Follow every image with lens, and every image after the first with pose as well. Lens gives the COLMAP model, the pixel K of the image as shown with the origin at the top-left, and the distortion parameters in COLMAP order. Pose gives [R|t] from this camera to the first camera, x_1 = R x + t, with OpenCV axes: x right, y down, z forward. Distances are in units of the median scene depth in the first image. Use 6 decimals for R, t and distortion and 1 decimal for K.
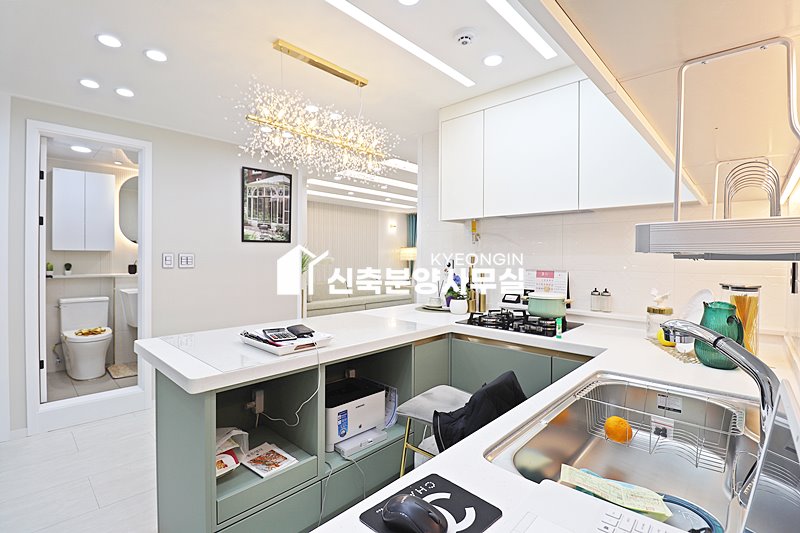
lens RADIAL K [[369.3, 0, 396.6], [0, 369.3, 259.6], [0, 0, 1]] dist [0.002322, -0.016210]
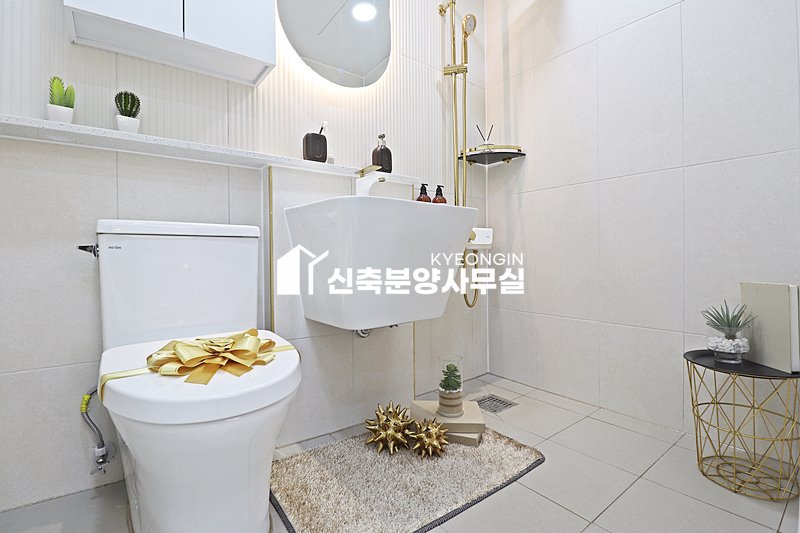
lens RADIAL K [[369.3, 0, 396.6], [0, 369.3, 259.6], [0, 0, 1]] dist [0.002322, -0.016210]
pose [[0.986194, -0.015550, -0.164860, -0.657840], [0.016595, 0.999850, 0.004965, 0.136003], [0.164758, -0.007633, 0.986304, 0.763914]]
